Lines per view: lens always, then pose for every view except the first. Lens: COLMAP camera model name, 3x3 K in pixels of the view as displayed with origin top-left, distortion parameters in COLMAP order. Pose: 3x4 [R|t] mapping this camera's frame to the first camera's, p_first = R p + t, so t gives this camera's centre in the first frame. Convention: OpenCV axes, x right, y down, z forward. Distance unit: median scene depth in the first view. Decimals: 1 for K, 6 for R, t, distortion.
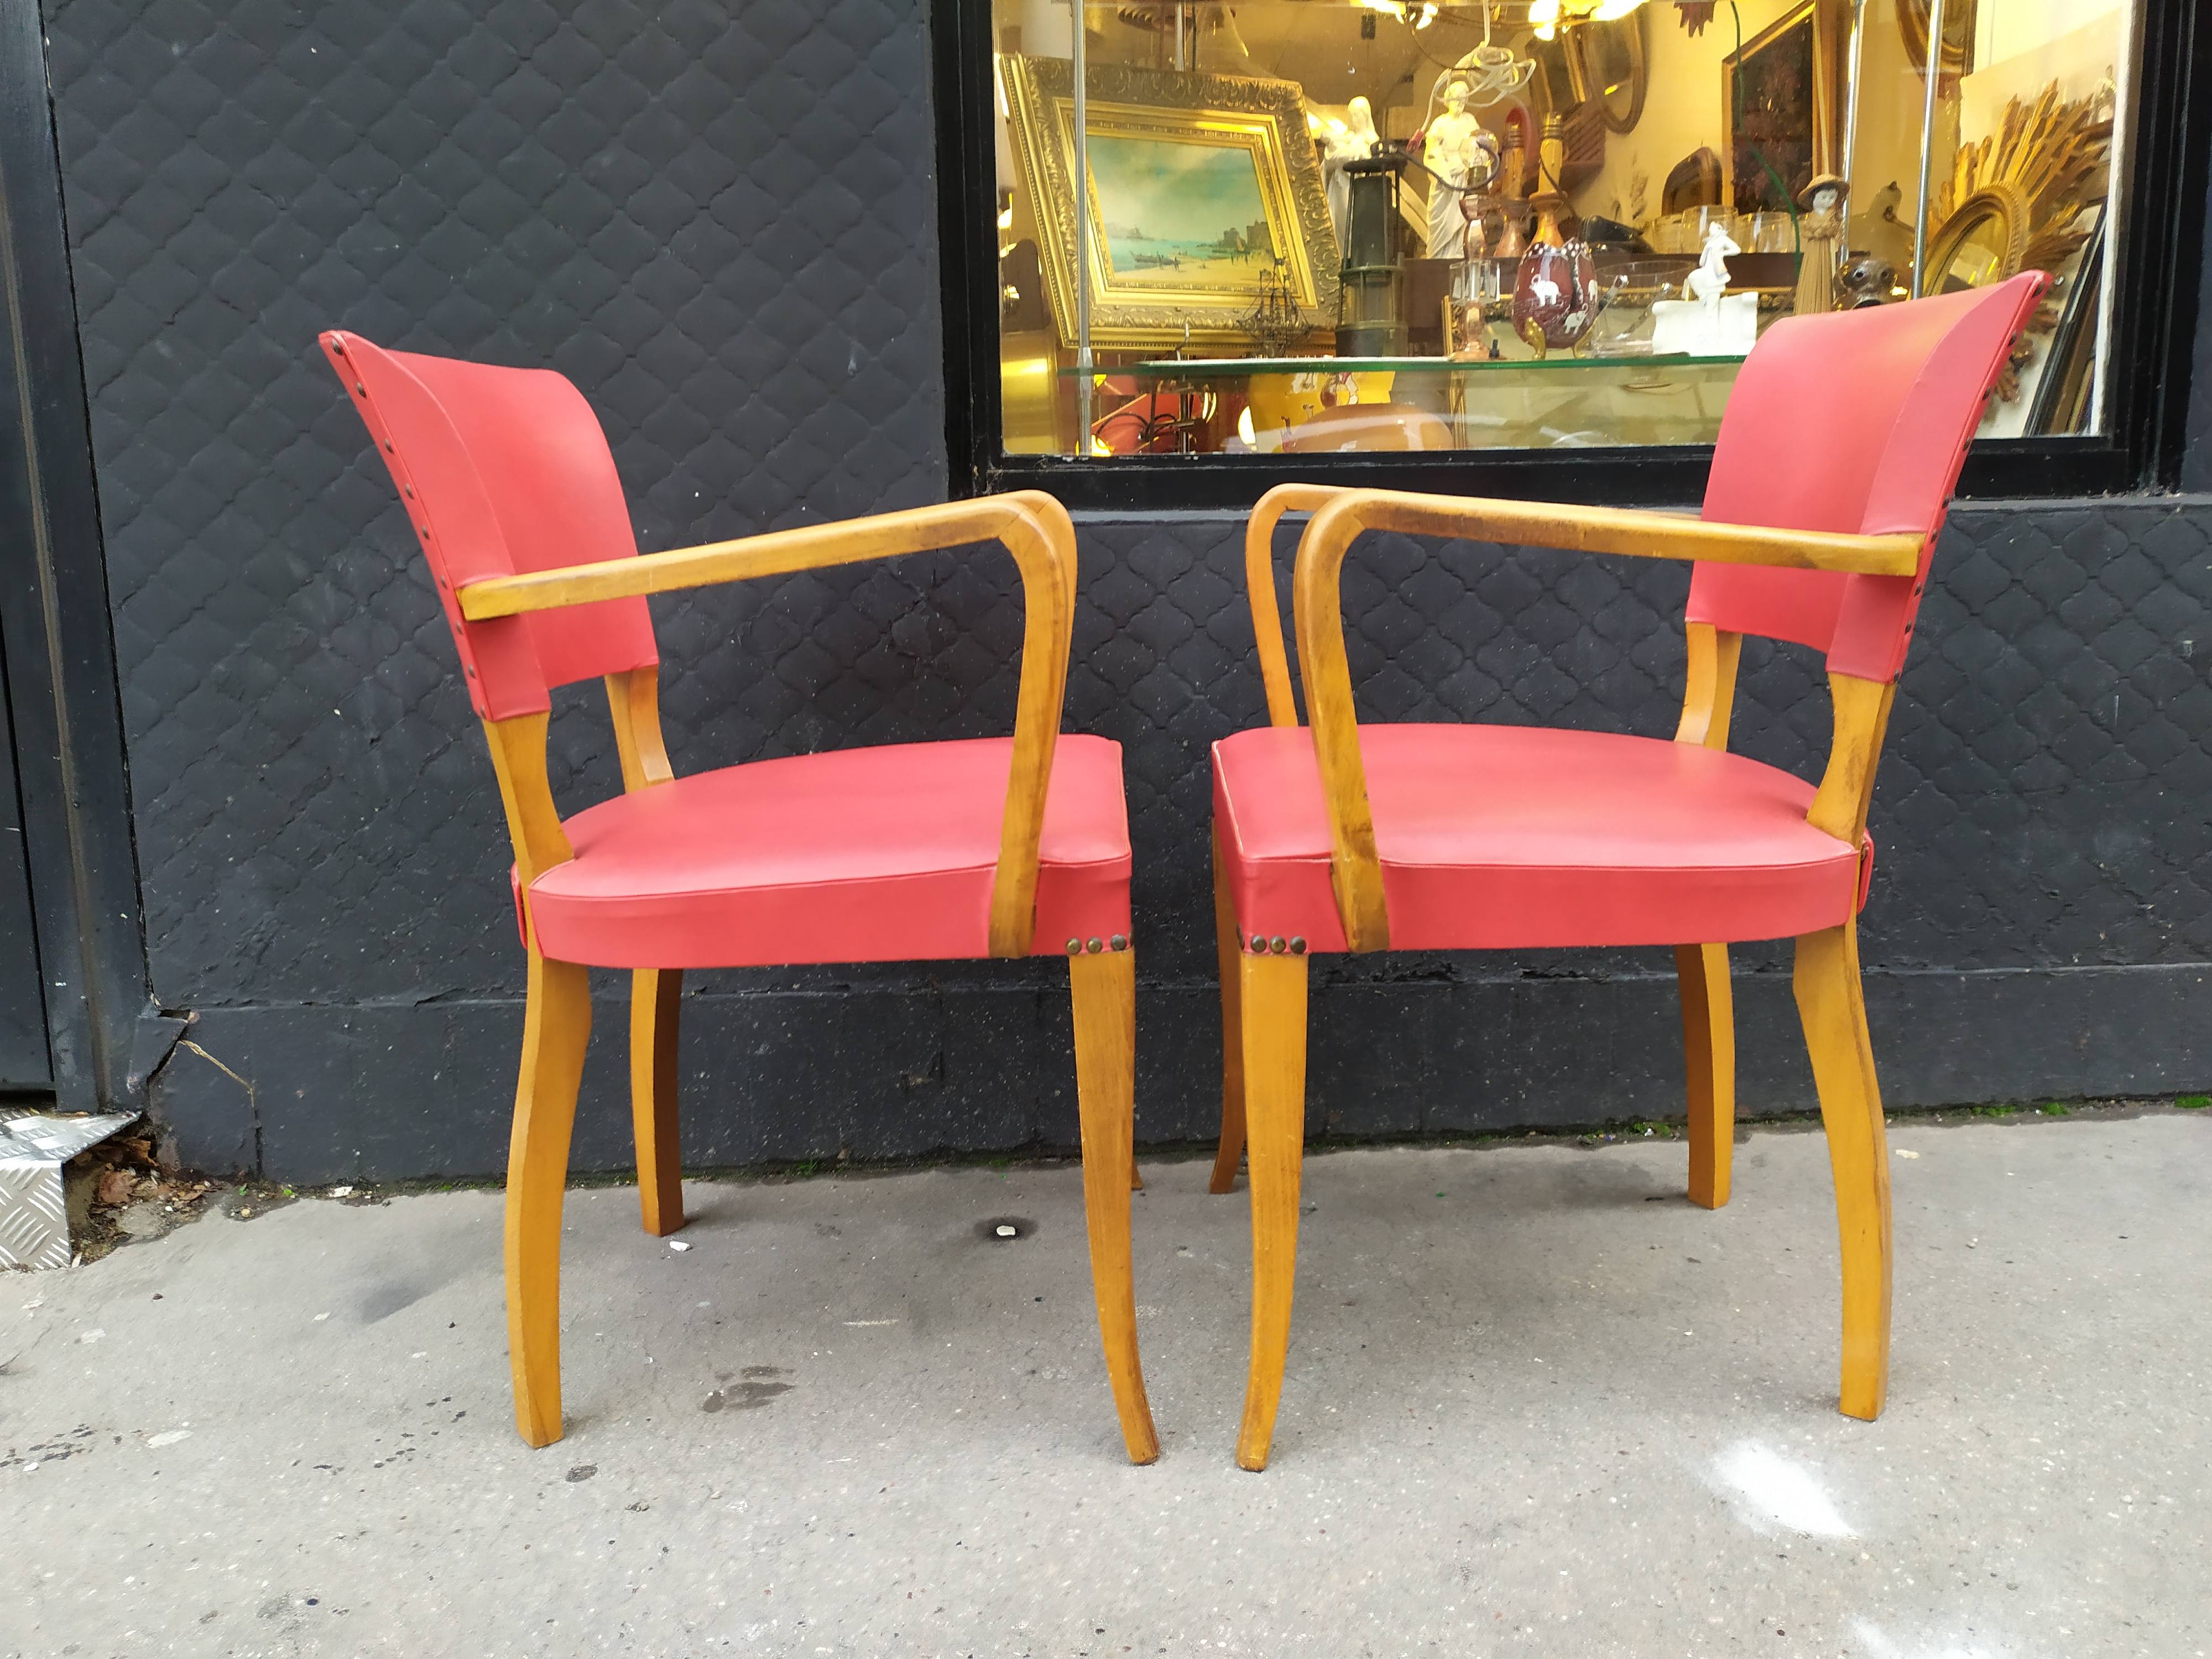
lens RADIAL K [[1703.2, 0, 1103.5], [0, 1703.2, 812.3], [0, 0, 1]] dist [0.060086, -0.070896]
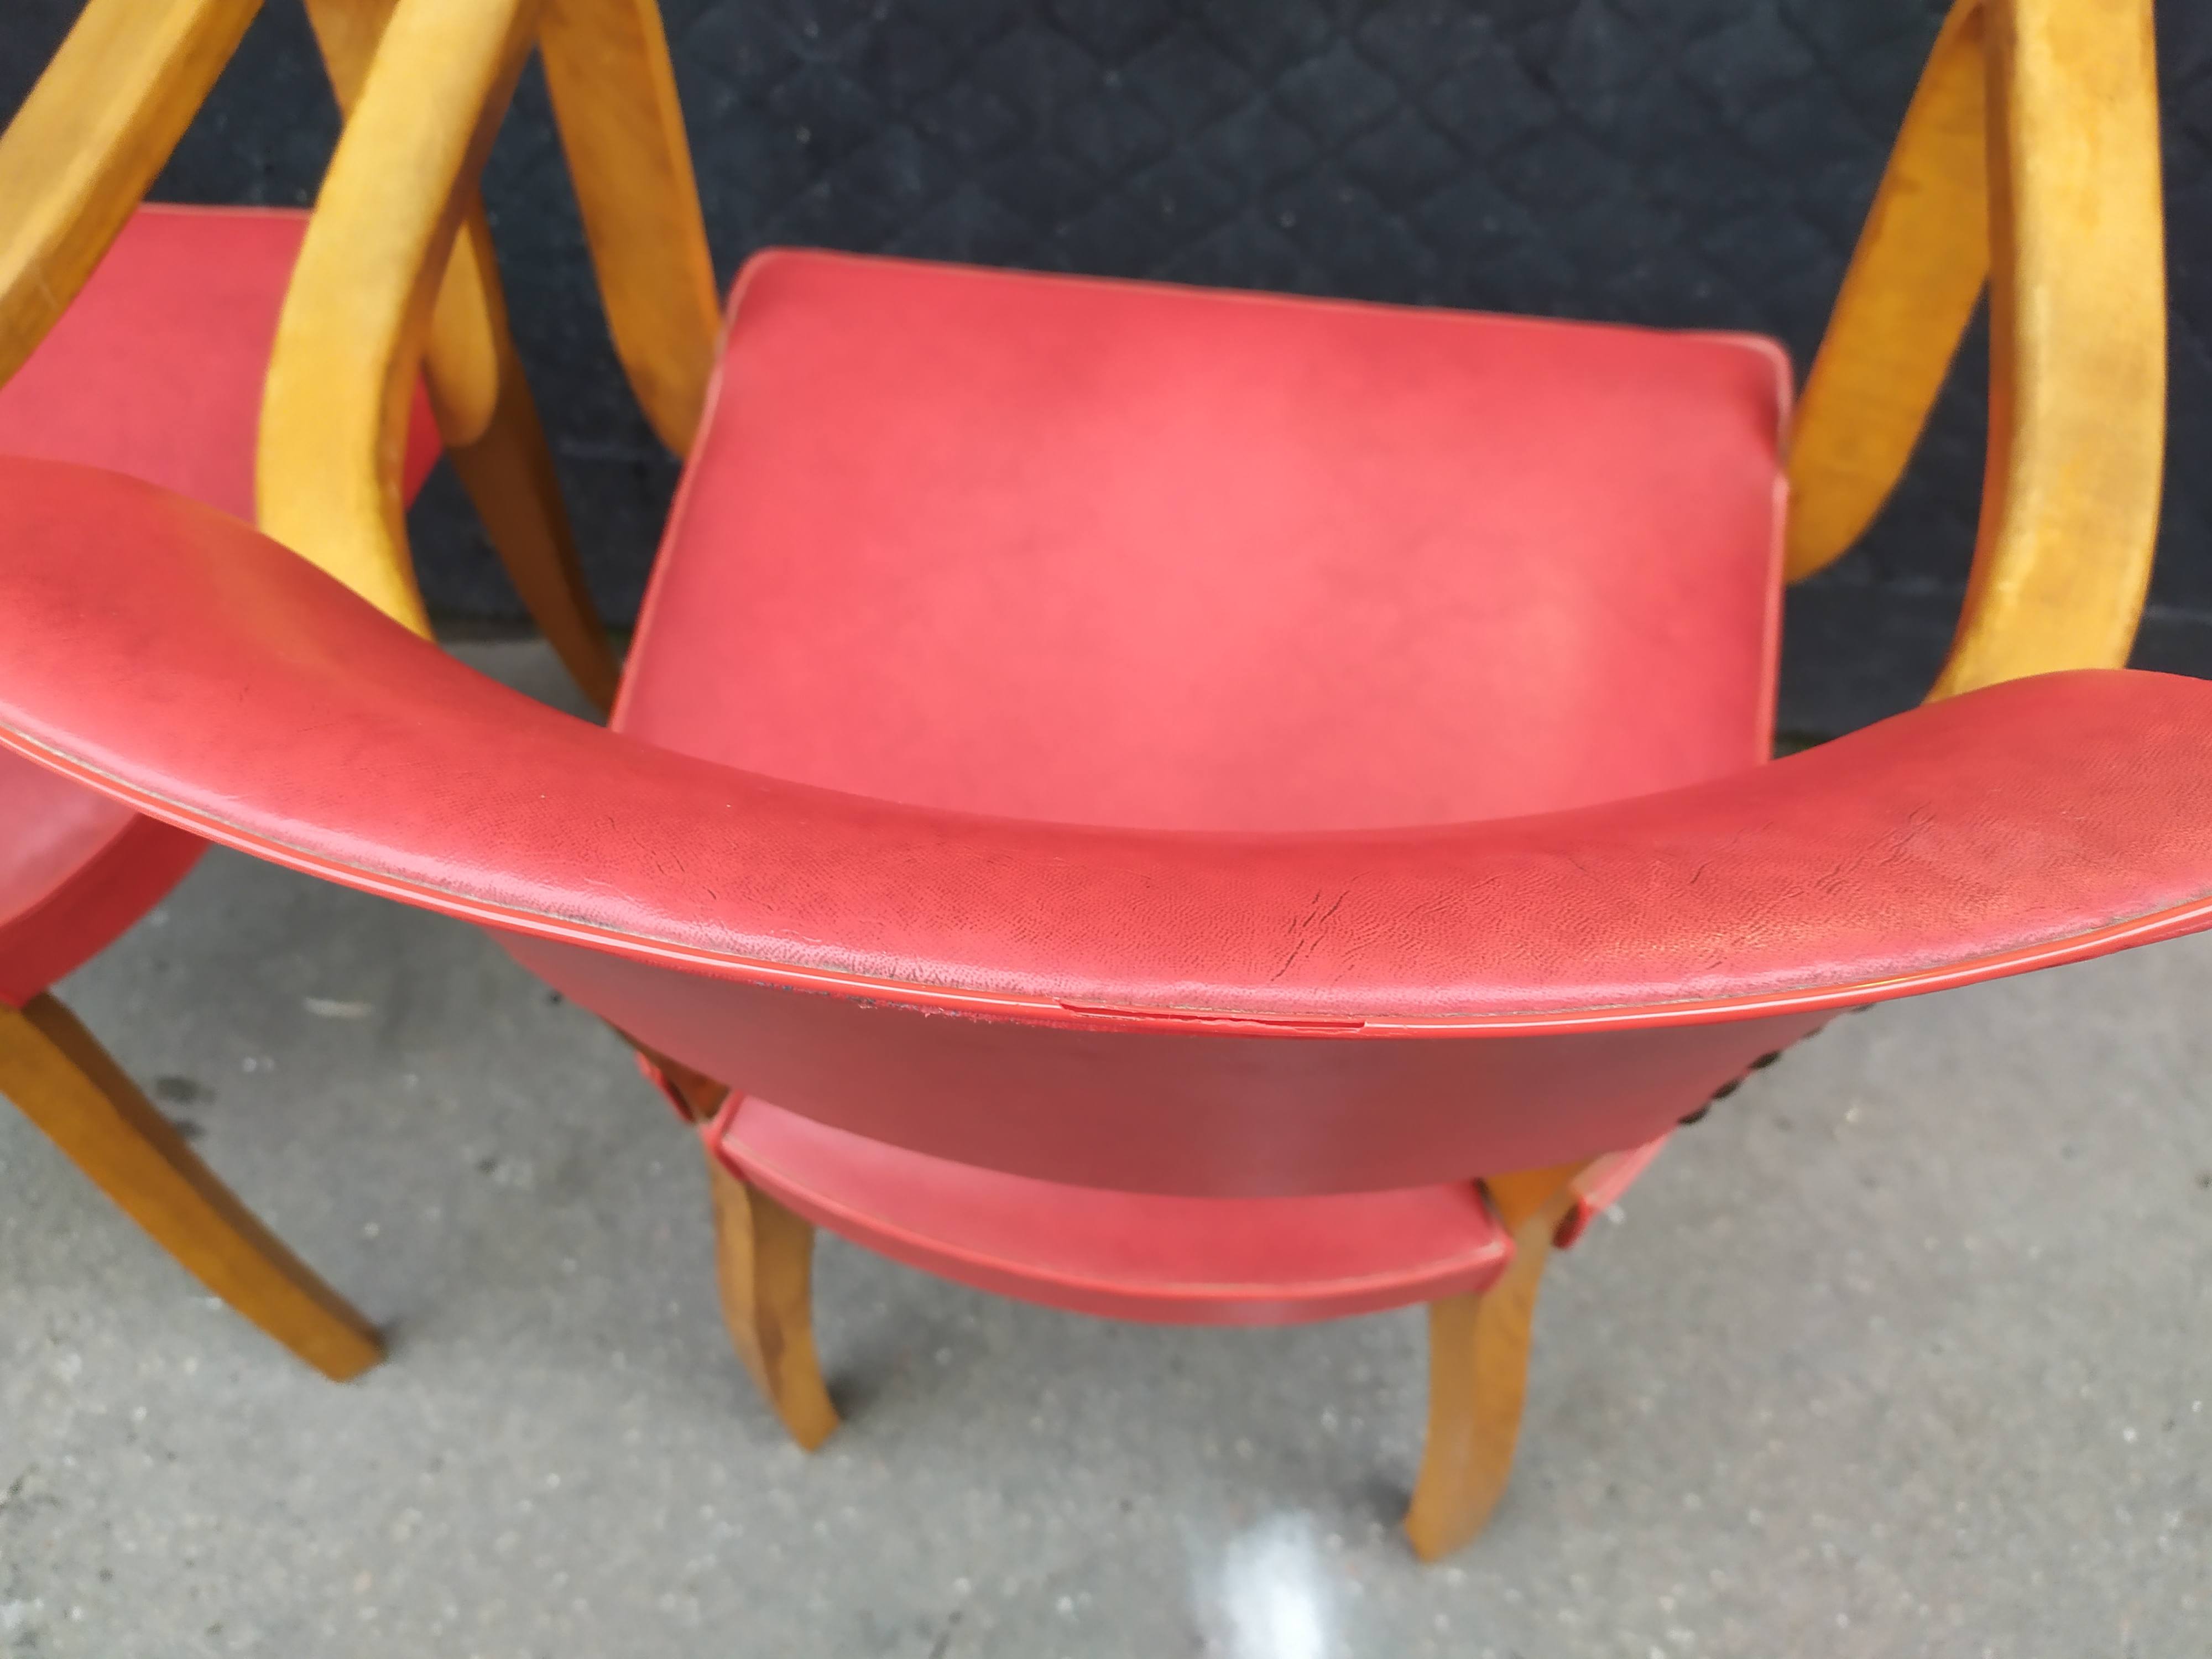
lens RADIAL K [[1703.2, 0, 1093.5], [0, 1703.2, 831.8], [0, 0, 1]] dist [0.060086, -0.070896]
pose [[0.983277, 0.151921, -0.100430, 0.247047], [-0.034459, 0.696704, 0.716530, -0.304355], [0.178826, -0.701087, 0.690289, 0.522971]]
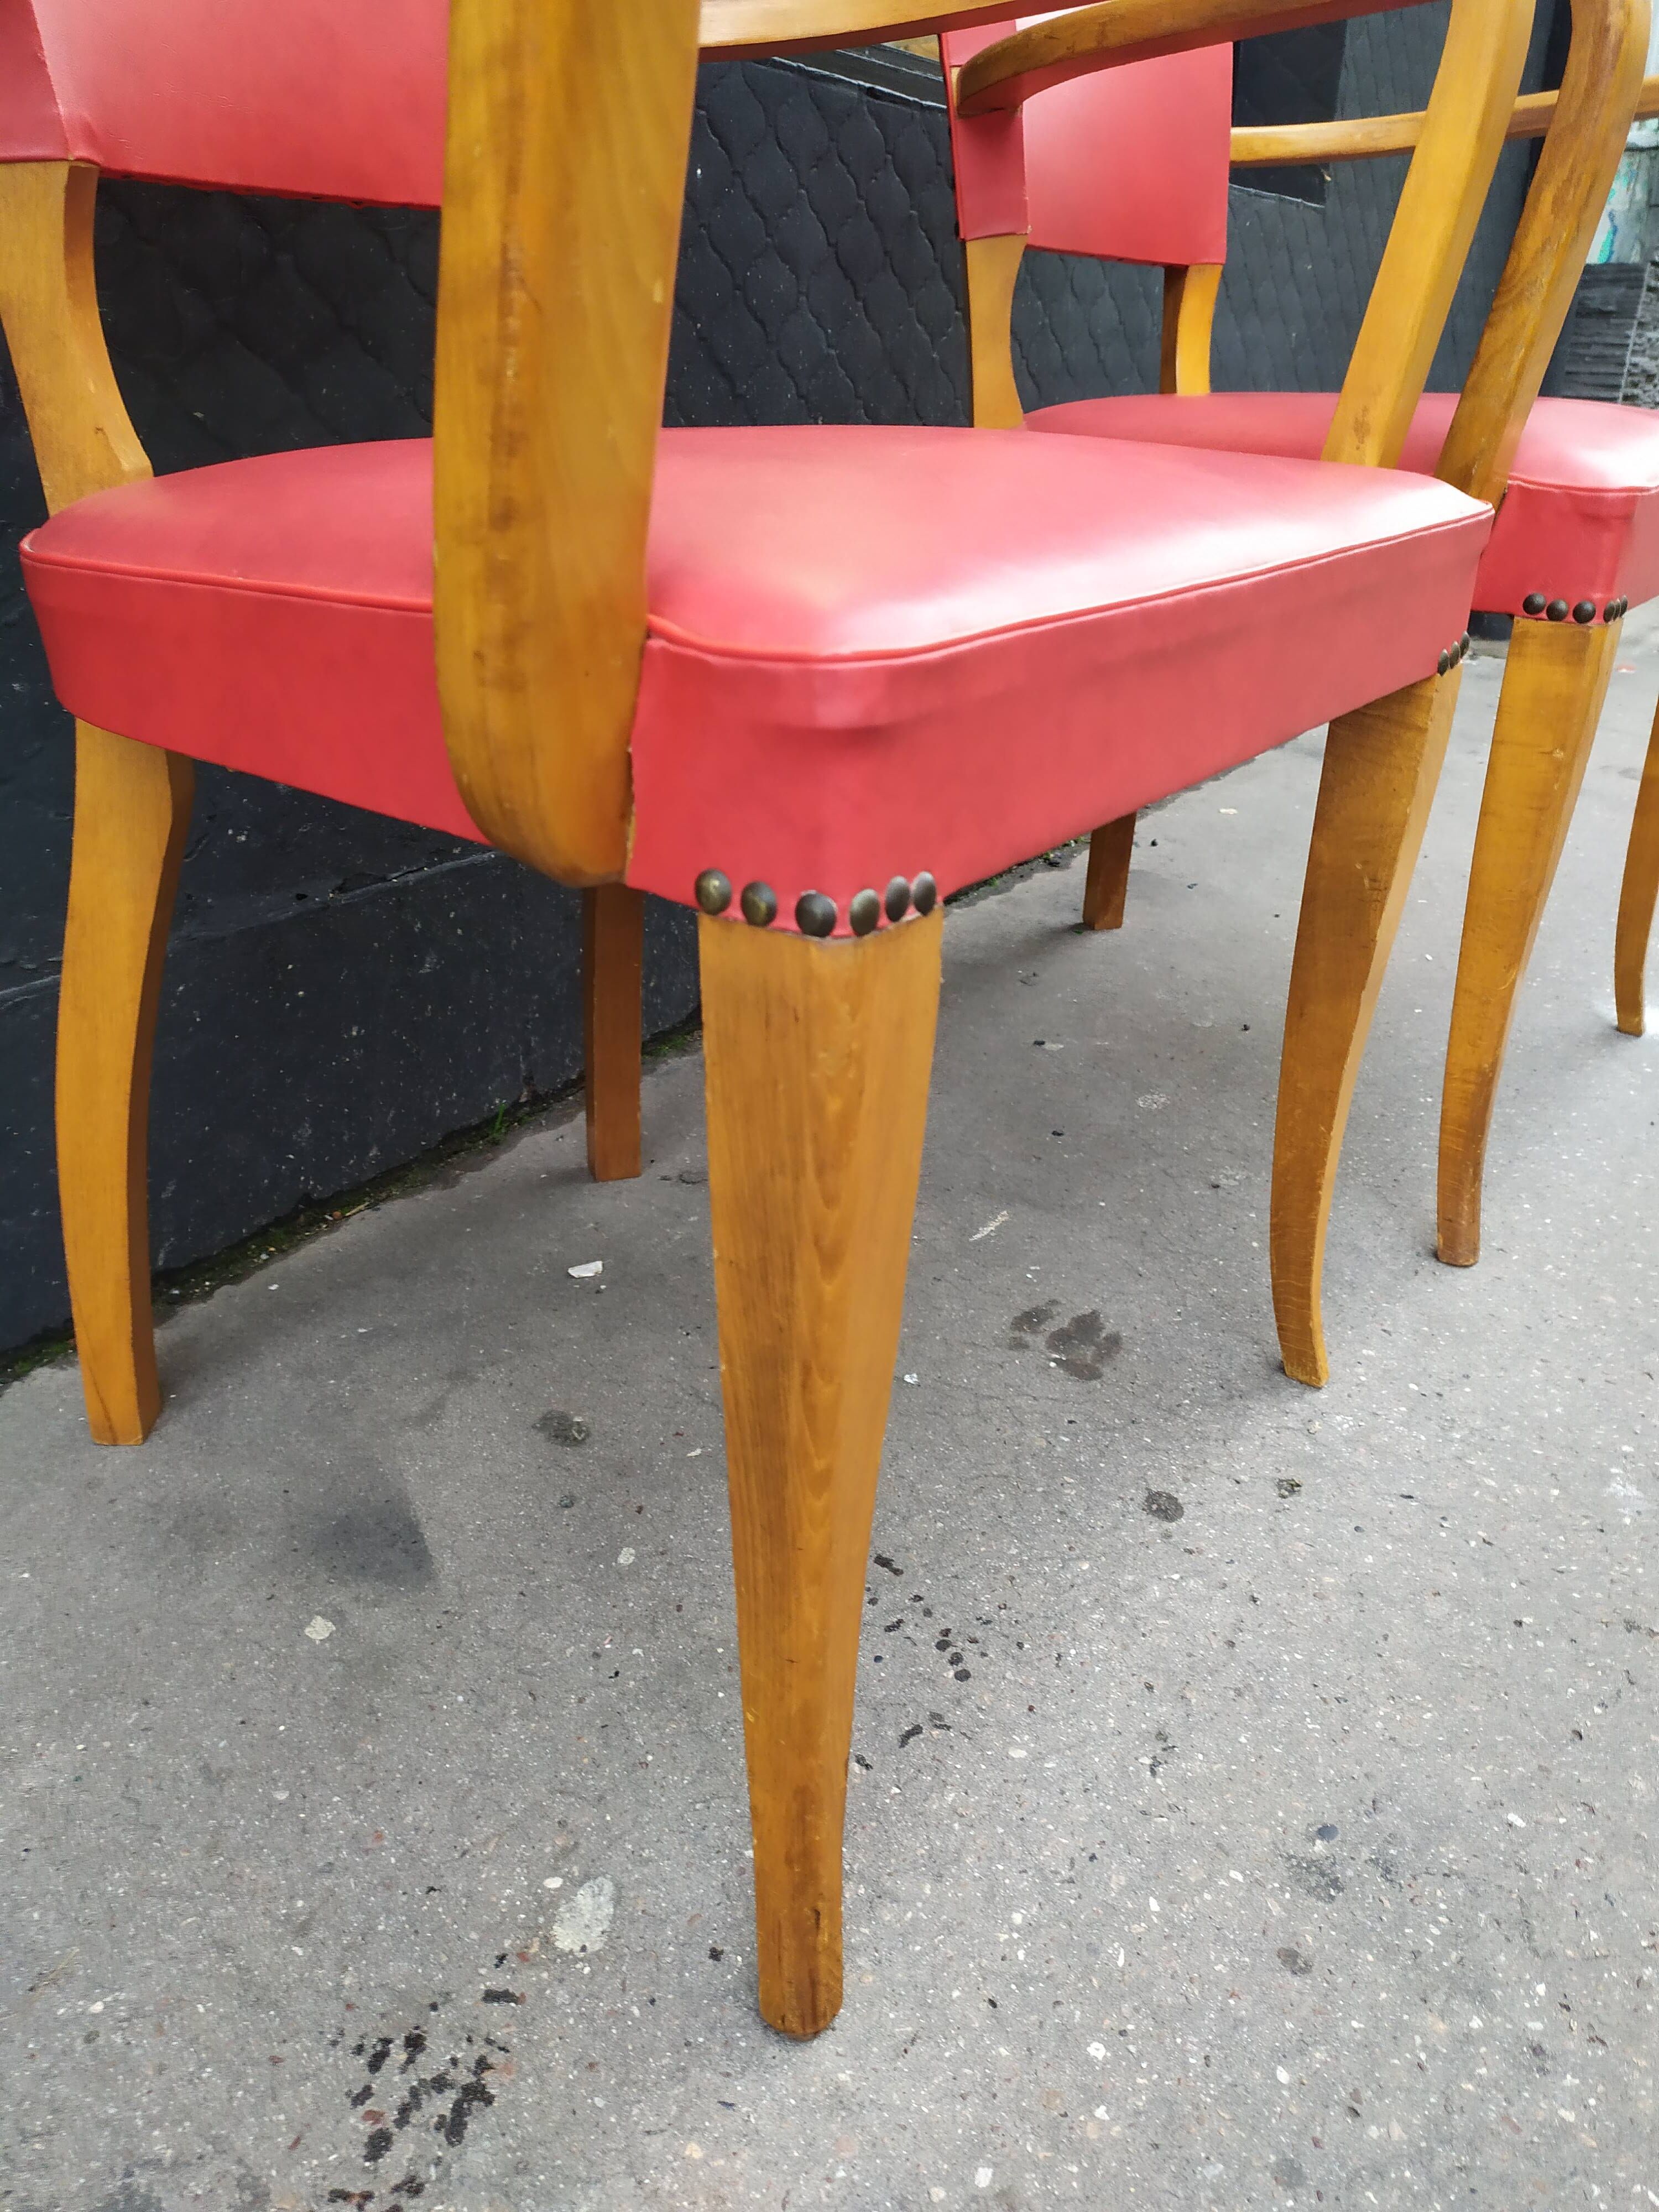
lens RADIAL K [[1682.5, 0, 841.2], [0, 1682.5, 1131.1], [0, 0, 1]] dist [0.052562, -0.053717]
pose [[0.570151, -0.309649, 0.760950, -0.650417], [0.099444, 0.945450, 0.310217, 0.024959], [-0.815499, -0.101199, 0.569843, 0.584794]]
